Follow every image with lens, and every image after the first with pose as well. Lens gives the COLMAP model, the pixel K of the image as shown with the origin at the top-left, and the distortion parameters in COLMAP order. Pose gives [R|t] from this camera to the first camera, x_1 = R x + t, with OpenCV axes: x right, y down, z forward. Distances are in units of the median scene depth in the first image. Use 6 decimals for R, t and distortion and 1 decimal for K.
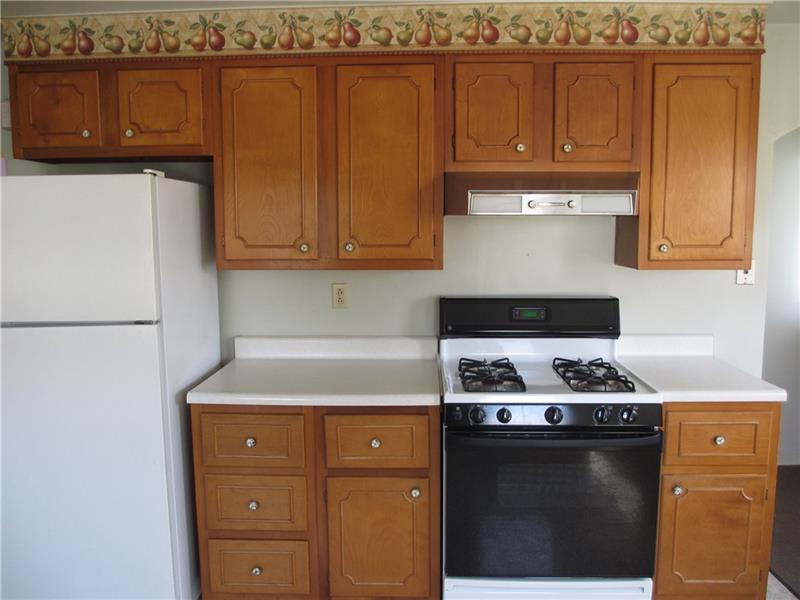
lens RADIAL K [[682.5, 0, 400.0], [0, 682.5, 300.0], [0, 0, 1]] dist [-0.048996, 0.017271]
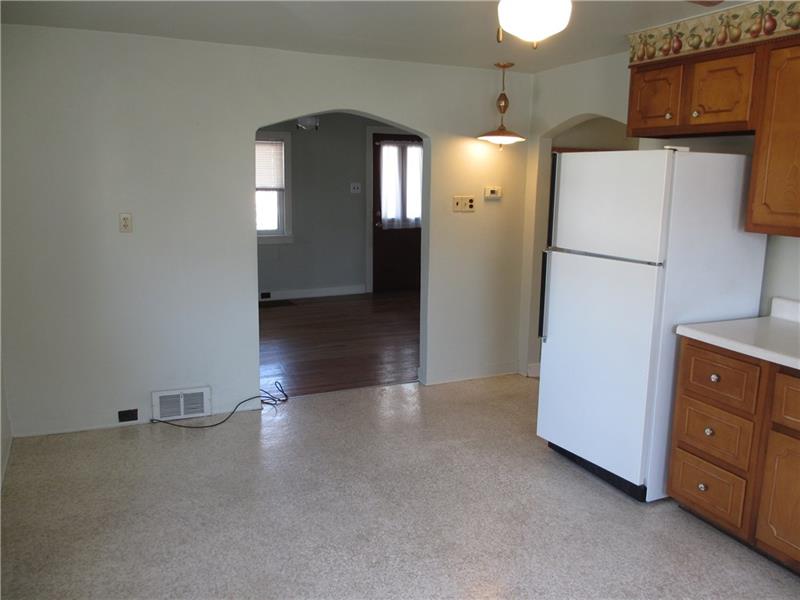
lens RADIAL K [[682.5, 0, 400.0], [0, 682.5, 300.0], [0, 0, 1]] dist [-0.048996, 0.017271]
pose [[0.440850, 0.173096, -0.880732, 0.507775], [-0.127927, 0.983329, 0.129227, -0.003898], [0.888418, 0.055699, 0.455644, -0.019292]]
